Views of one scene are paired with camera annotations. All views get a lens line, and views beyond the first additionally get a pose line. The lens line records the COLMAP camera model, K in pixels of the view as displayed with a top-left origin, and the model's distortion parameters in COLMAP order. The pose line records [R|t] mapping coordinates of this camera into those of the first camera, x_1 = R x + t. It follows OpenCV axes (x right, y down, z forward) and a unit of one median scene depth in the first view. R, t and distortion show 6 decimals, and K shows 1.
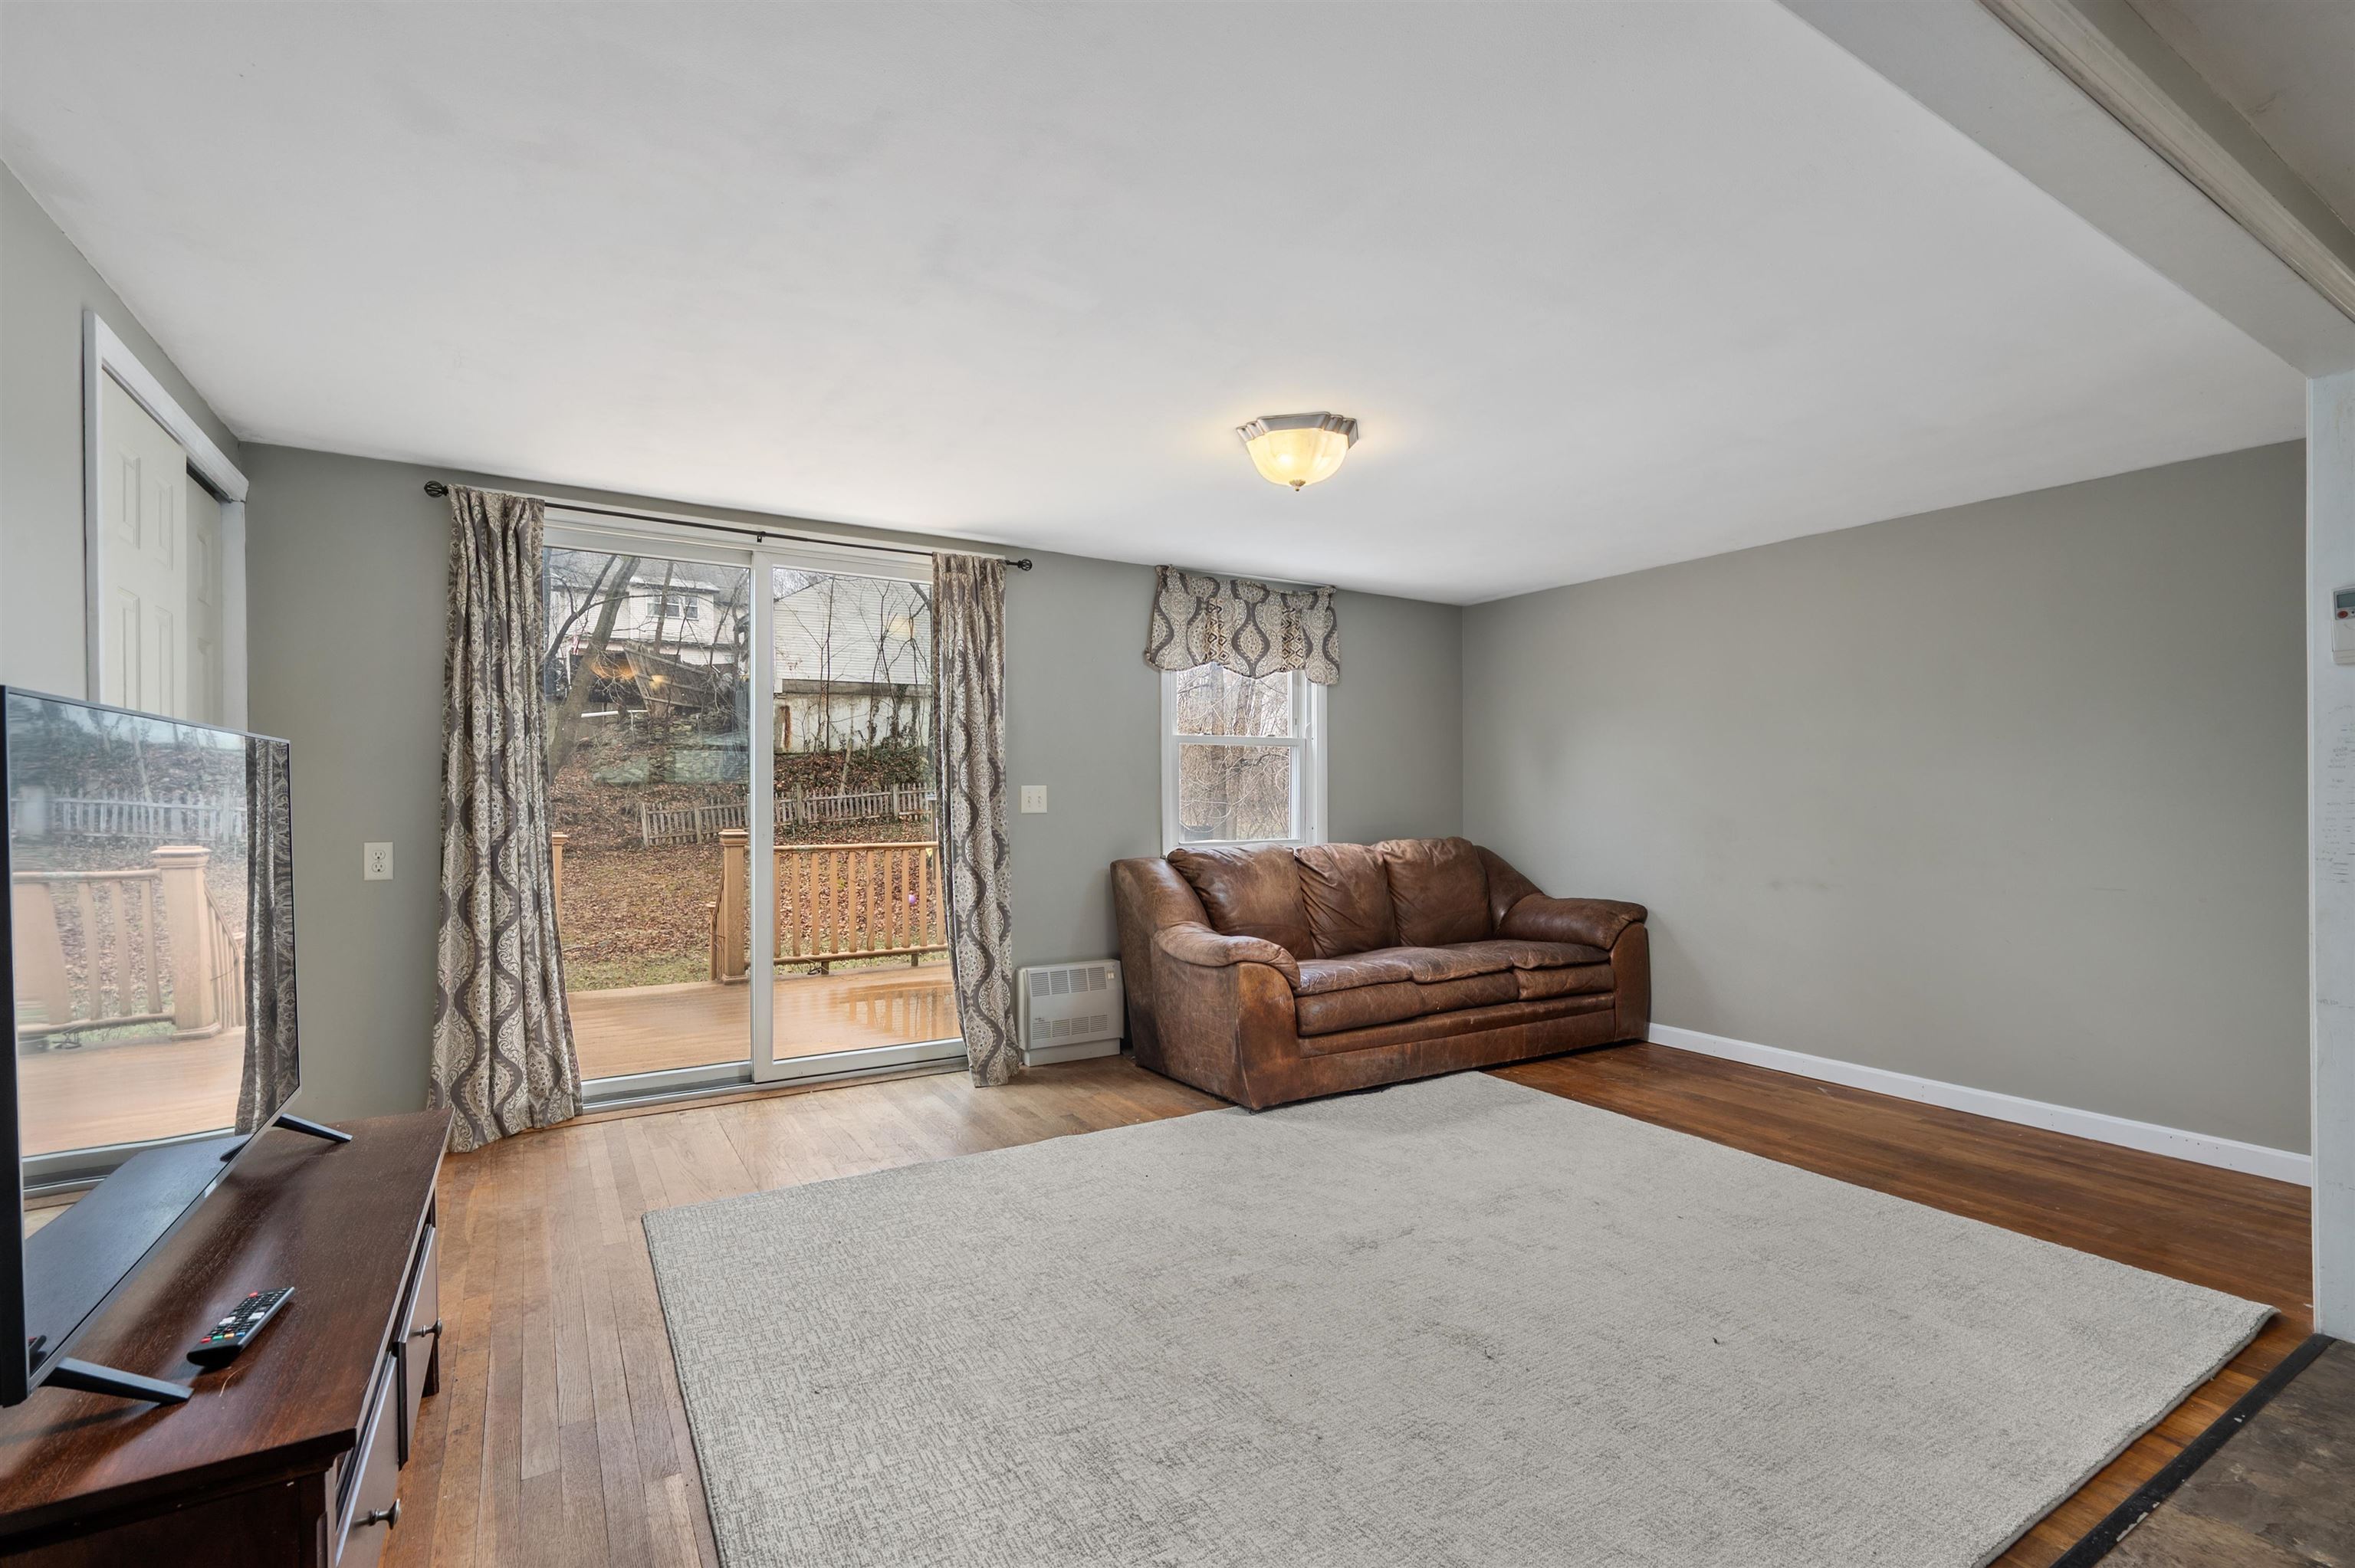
lens RADIAL K [[1047.0, 0, 1181.0], [0, 1047.0, 824.0], [0, 0, 1]] dist [-0.000729, -0.000057]
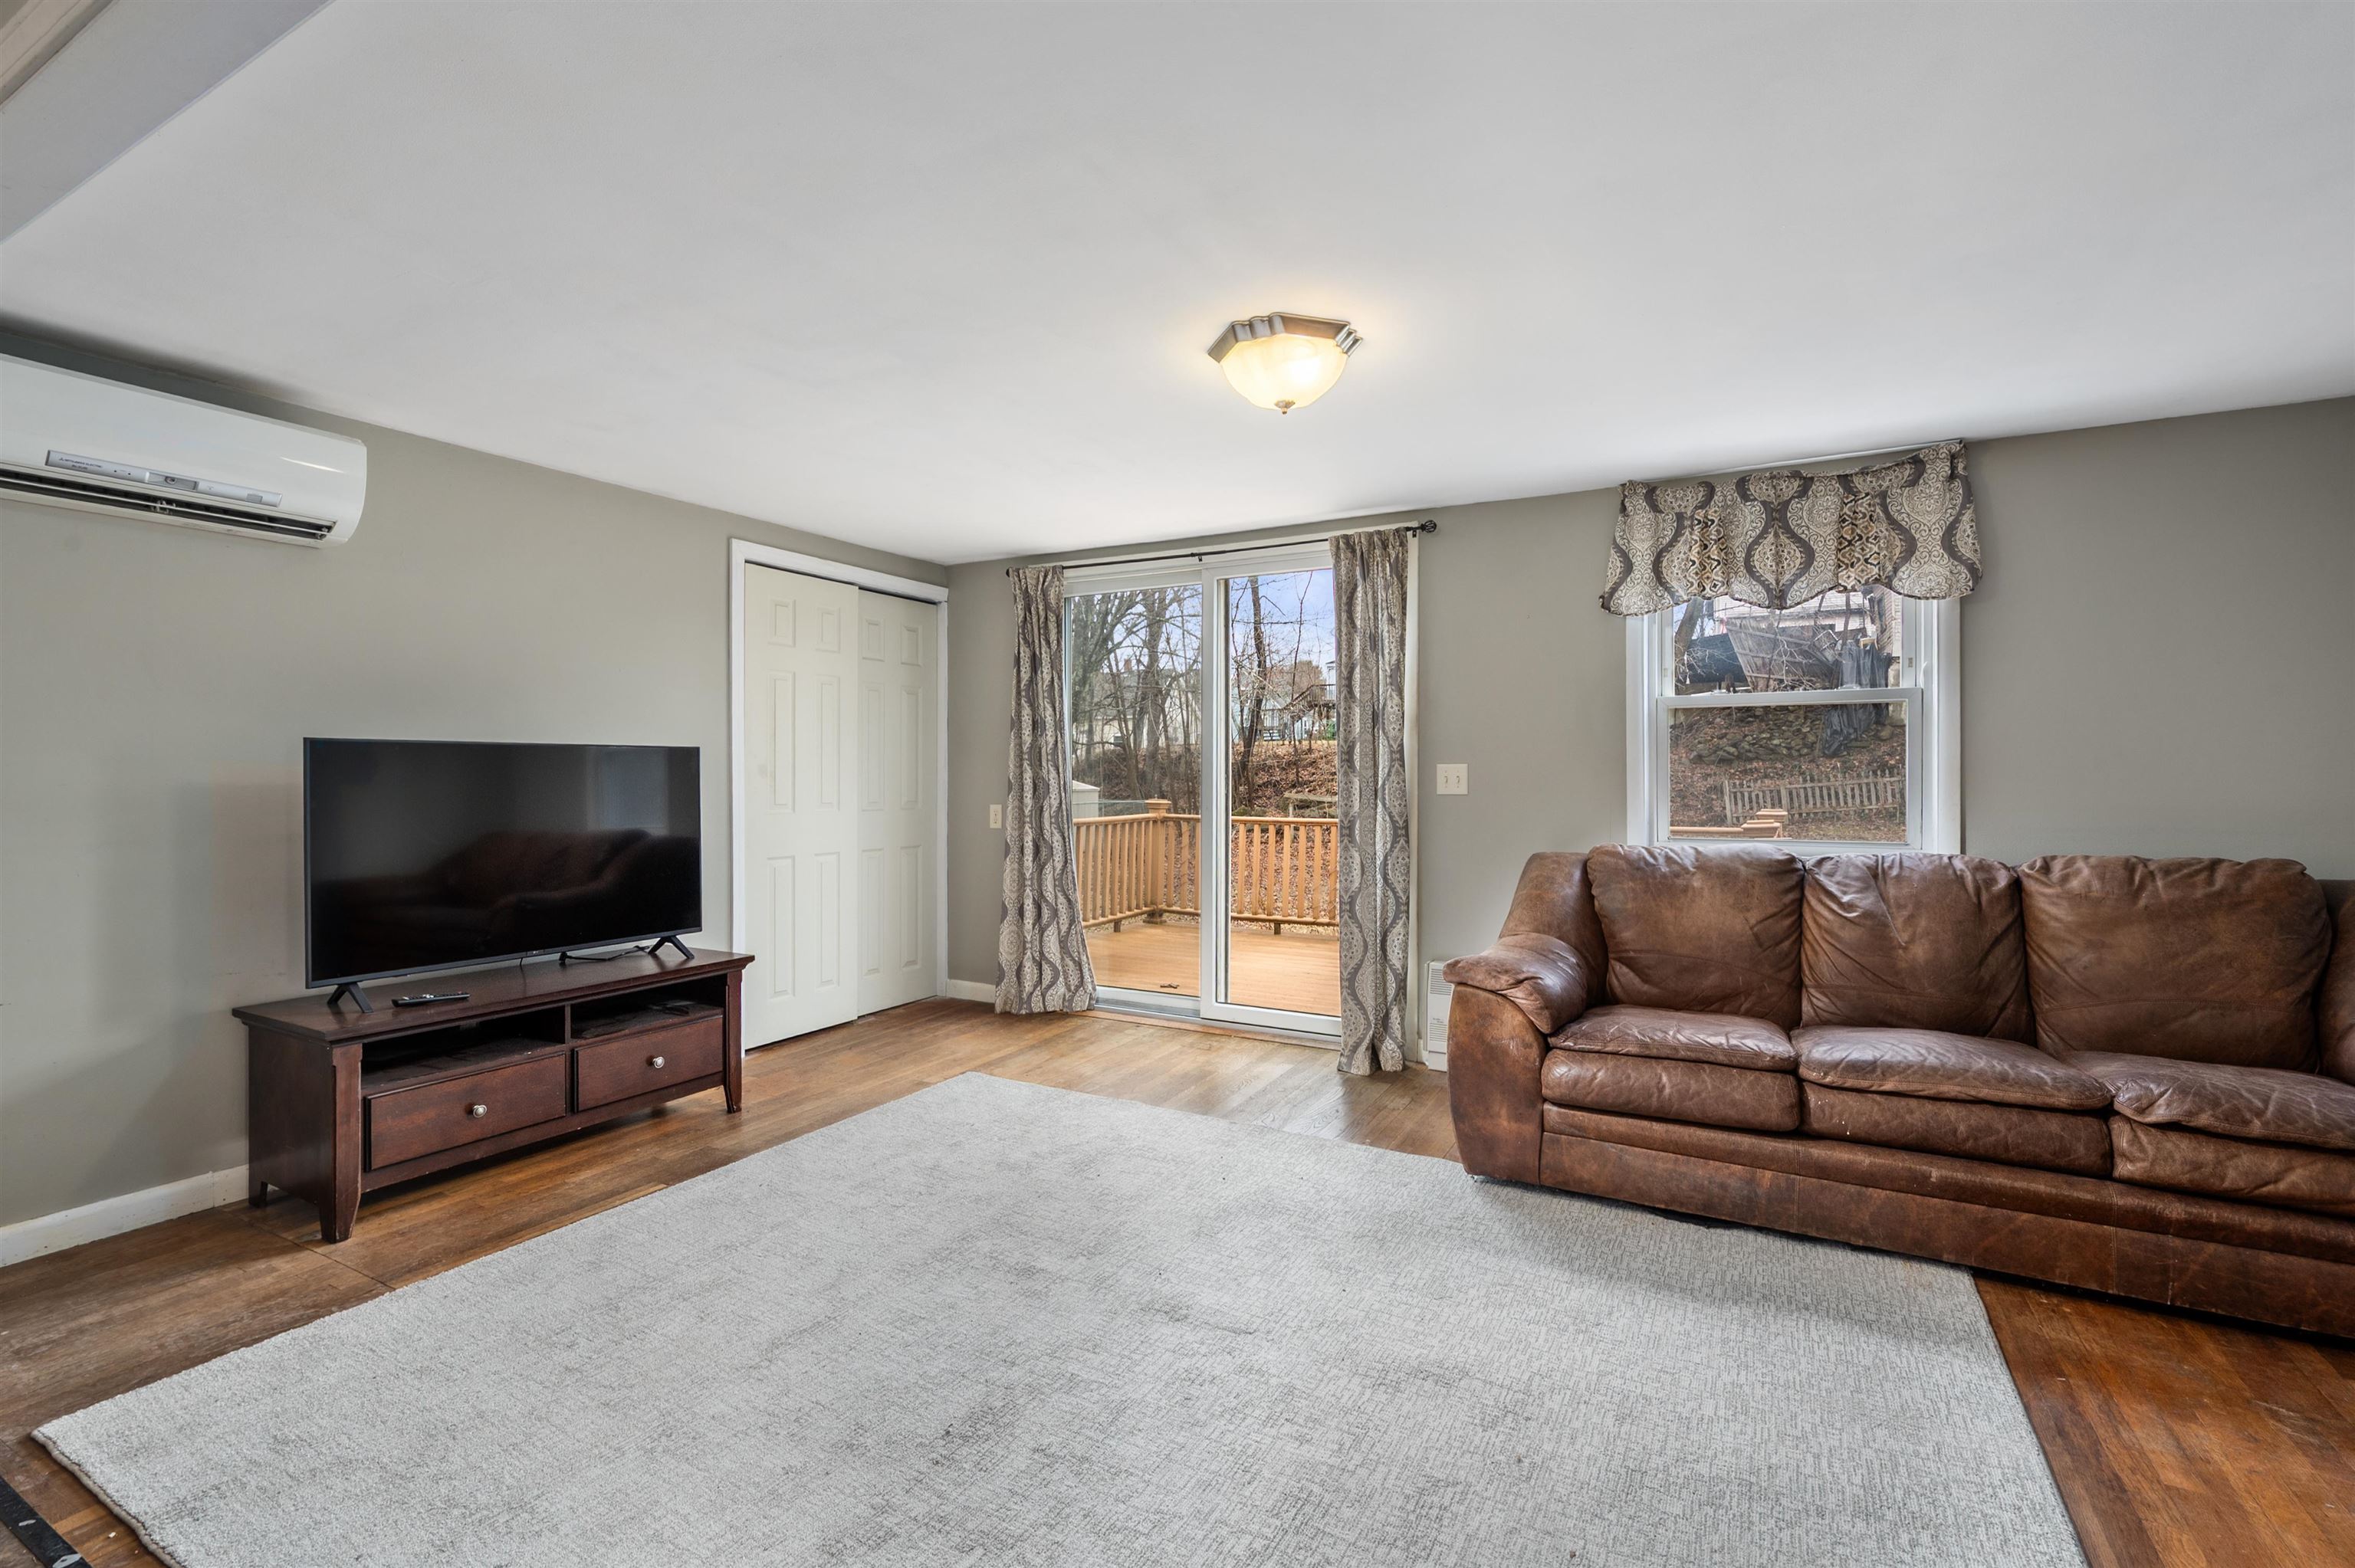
lens RADIAL K [[1043.1, 0, 1177.5], [0, 1043.1, 784.0], [0, 0, 1]] dist [0.001284, 0.000194]
pose [[0.497169, 0.010766, -0.867587, 0.545812], [-0.024982, 0.999686, -0.001910, -0.012099], [0.867294, 0.022623, 0.497281, 0.350992]]
